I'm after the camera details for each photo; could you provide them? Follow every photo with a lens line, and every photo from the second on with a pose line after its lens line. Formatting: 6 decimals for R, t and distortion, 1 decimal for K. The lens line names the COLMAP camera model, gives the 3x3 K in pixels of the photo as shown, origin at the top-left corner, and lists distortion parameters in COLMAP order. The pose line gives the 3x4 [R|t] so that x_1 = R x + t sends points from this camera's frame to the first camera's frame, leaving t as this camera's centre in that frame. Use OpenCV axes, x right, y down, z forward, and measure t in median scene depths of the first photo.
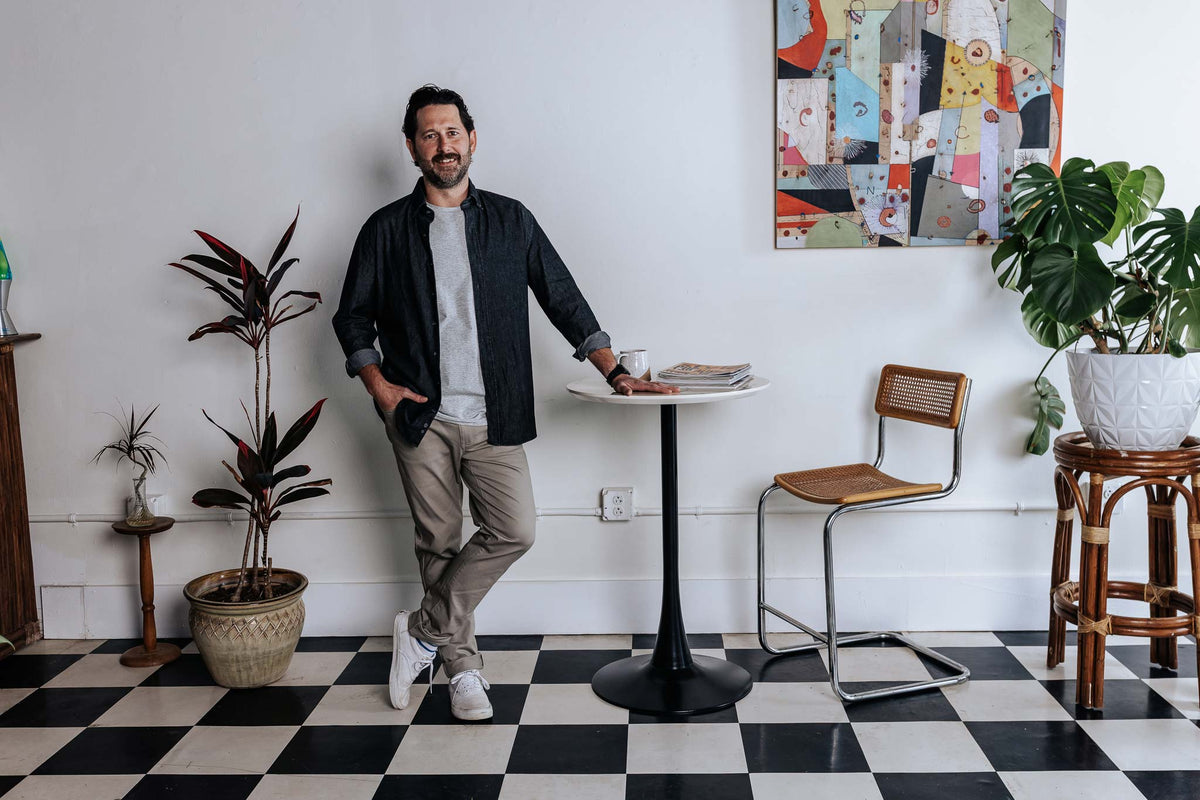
lens RADIAL K [[1120.0, 0, 596.3], [0, 1120.0, 397.4], [0, 0, 1]] dist [-0.002595, 0.000000]
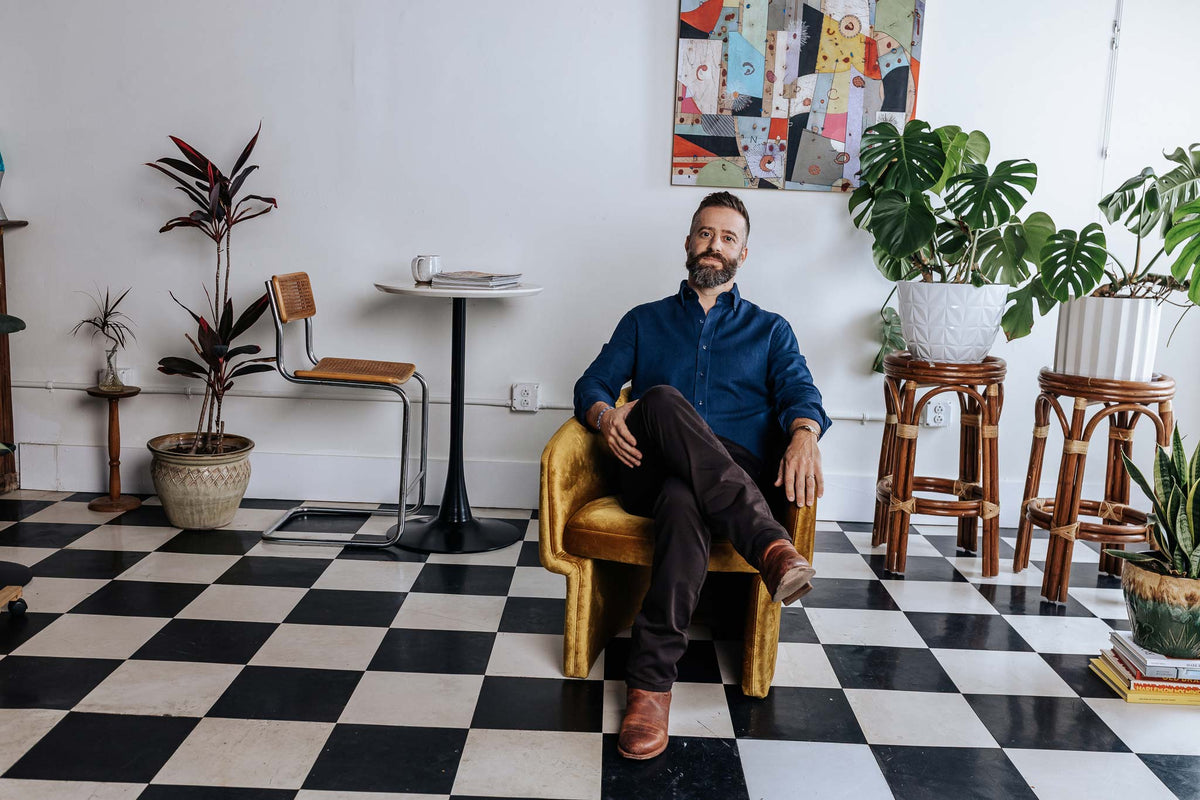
lens RADIAL K [[1120.0, 0, 601.7], [0, 1120.0, 402.3], [0, 0, 1]] dist [-0.002595, 0.000000]
pose [[0.997804, 0.052954, 0.039776, 0.055020], [-0.054450, 0.997812, 0.037510, 0.055616], [-0.037703, -0.039593, 0.998504, -0.178801]]
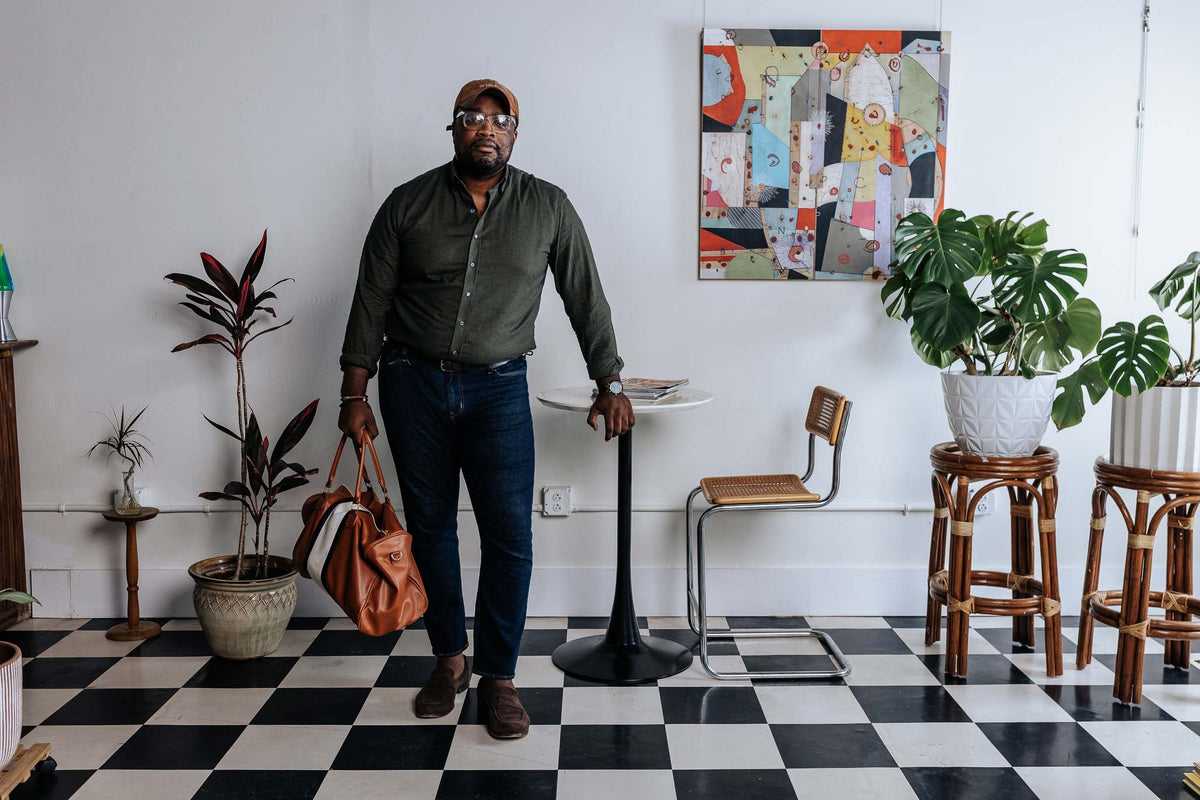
lens RADIAL K [[1120.0, 0, 594.9], [0, 1120.0, 398.0], [0, 0, 1]] dist [-0.002595, 0.000000]
pose [[0.998485, 0.017517, 0.052163, -0.003785], [-0.016657, 0.999719, -0.016891, 0.010336], [-0.052444, 0.015996, 0.998496, -0.139831]]
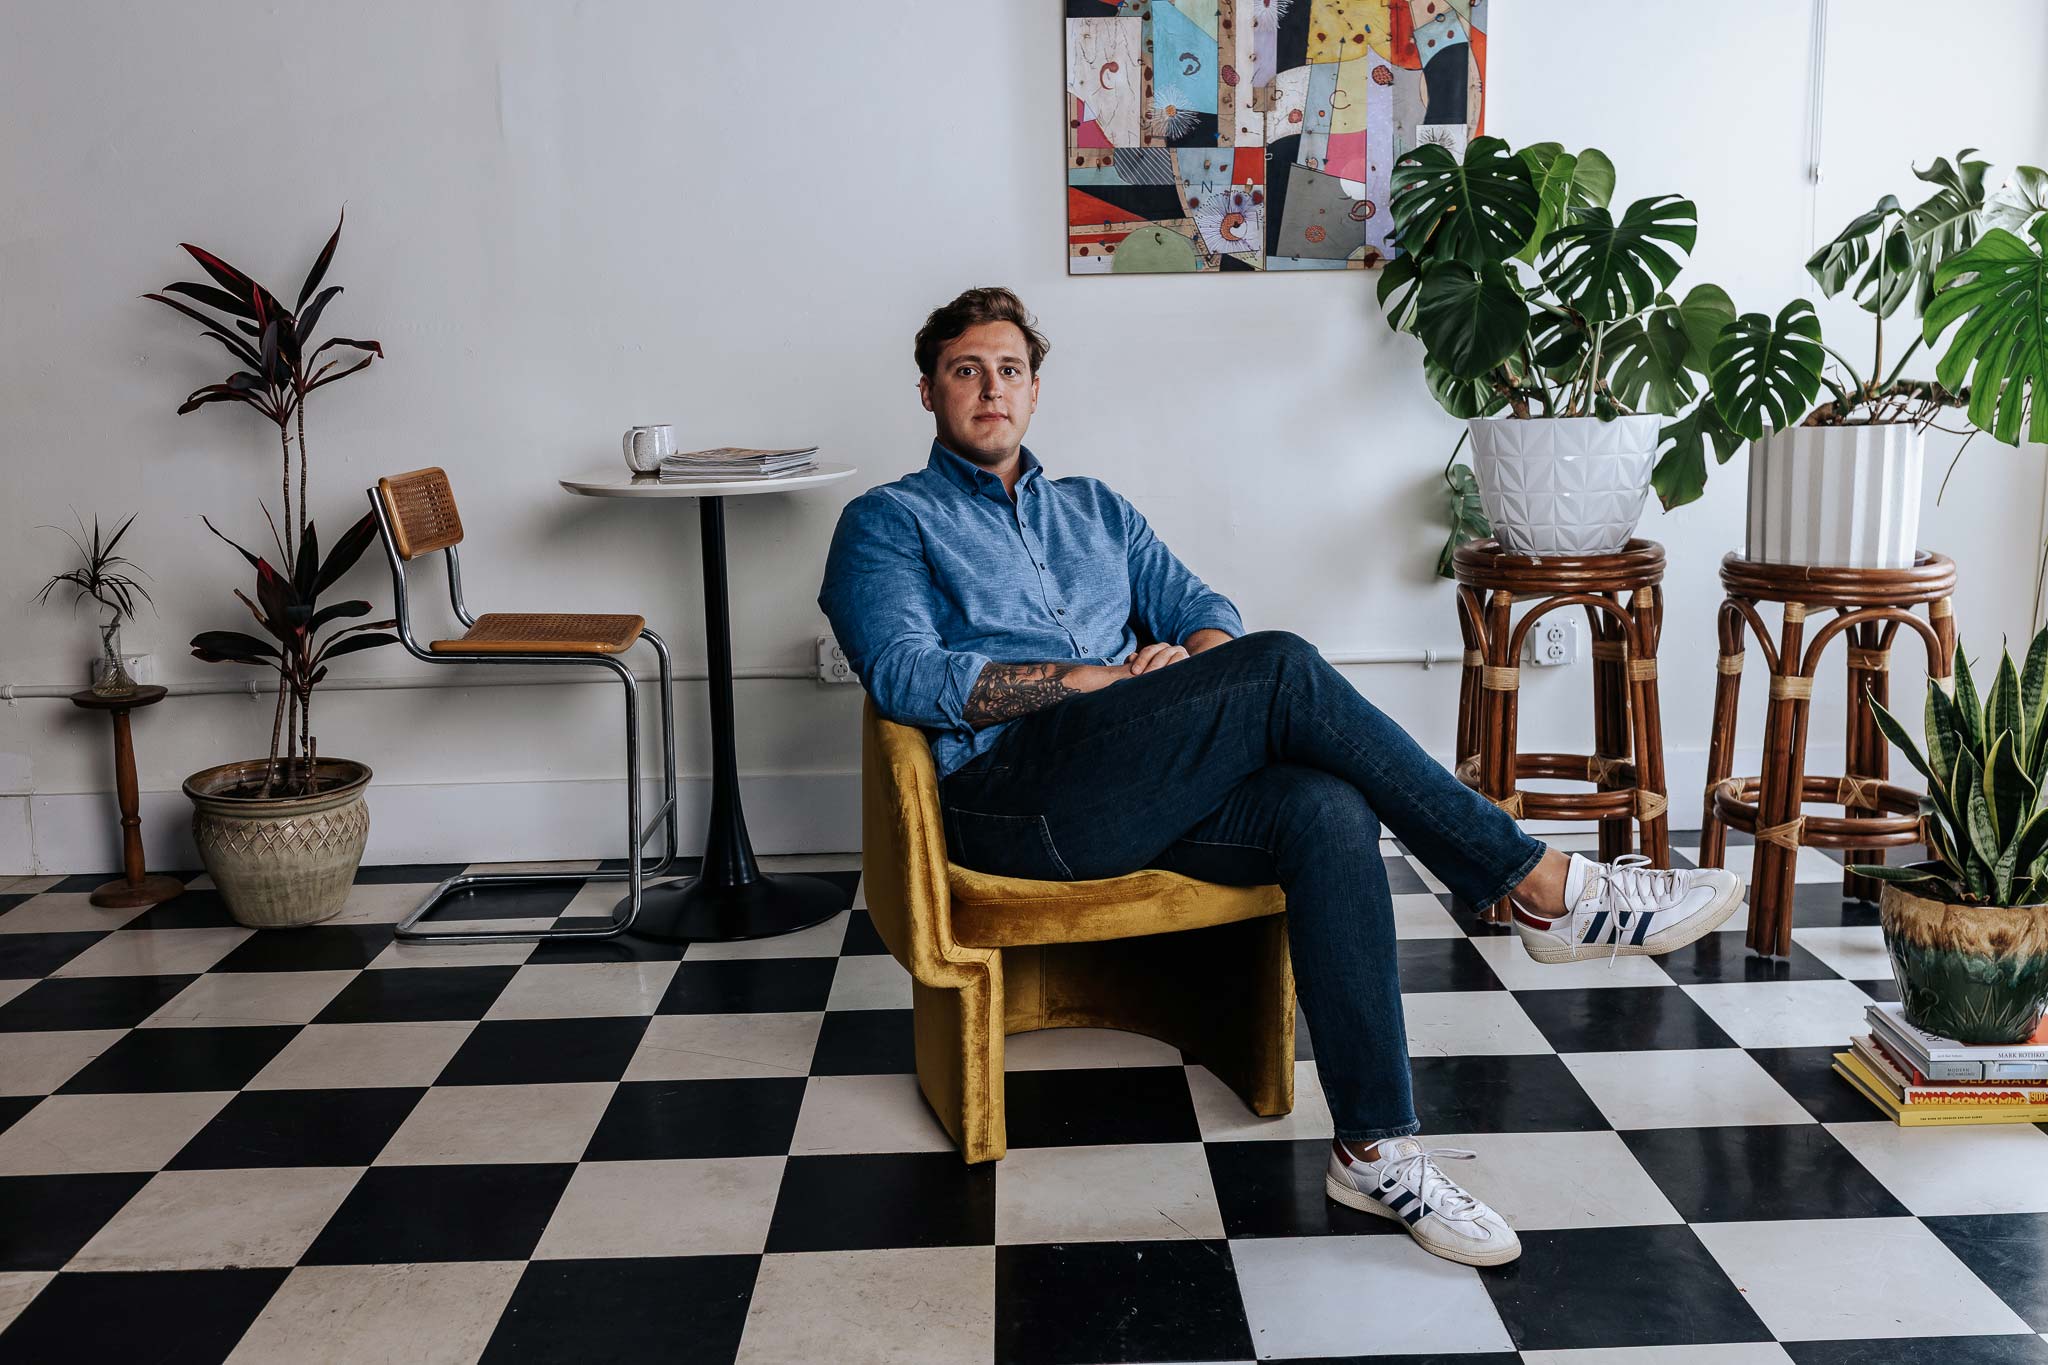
lens RADIAL K [[1911.5, 0, 1029.9], [0, 1911.5, 679.9], [0, 0, 1]] dist [-0.002595, 0.000000]
pose [[0.998404, -0.012135, 0.055163, 0.072768], [0.009003, 0.998352, 0.056681, 0.045996], [-0.055760, -0.056094, 0.996867, -0.159514]]
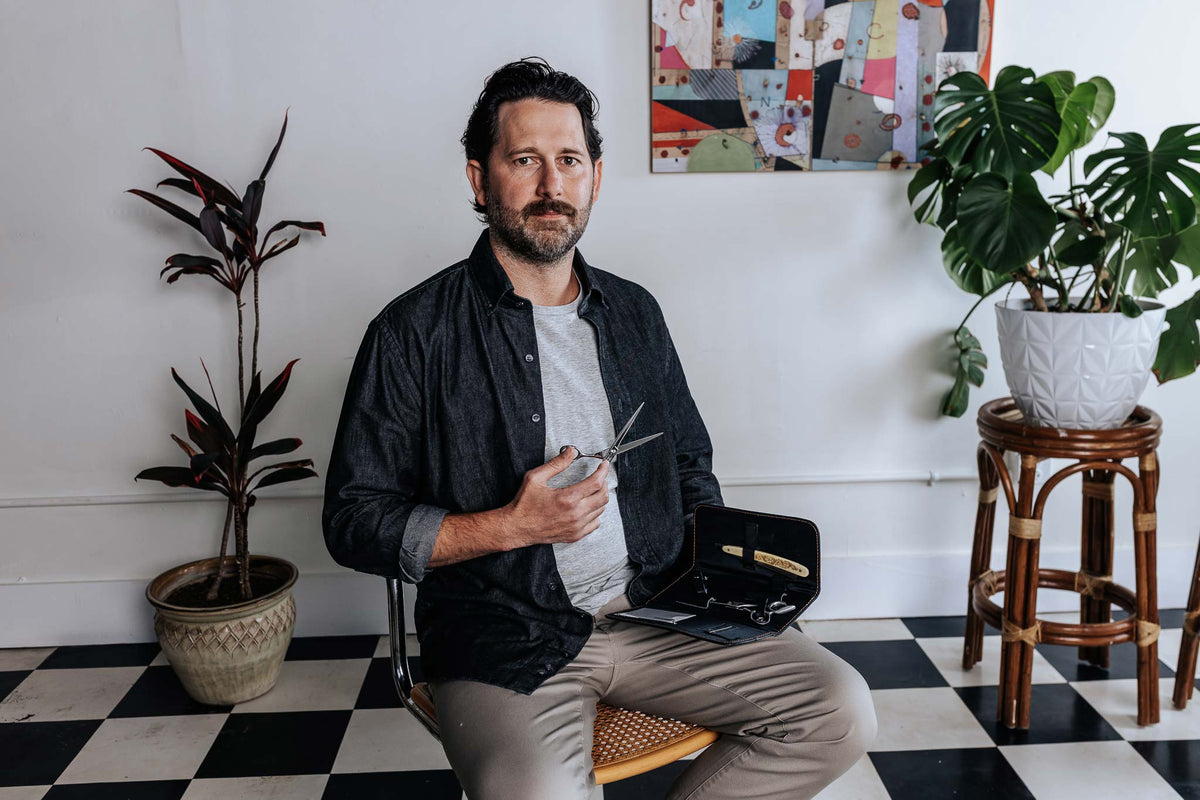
lens RADIAL K [[1120.0, 0, 592.2], [0, 1120.0, 387.5], [0, 0, 1]] dist [-0.002595, 0.000000]
pose [[0.996853, -0.011636, 0.078418, 0.052209], [0.005088, 0.996520, 0.083196, -0.045553], [-0.079113, -0.082535, 0.993443, 0.179074]]
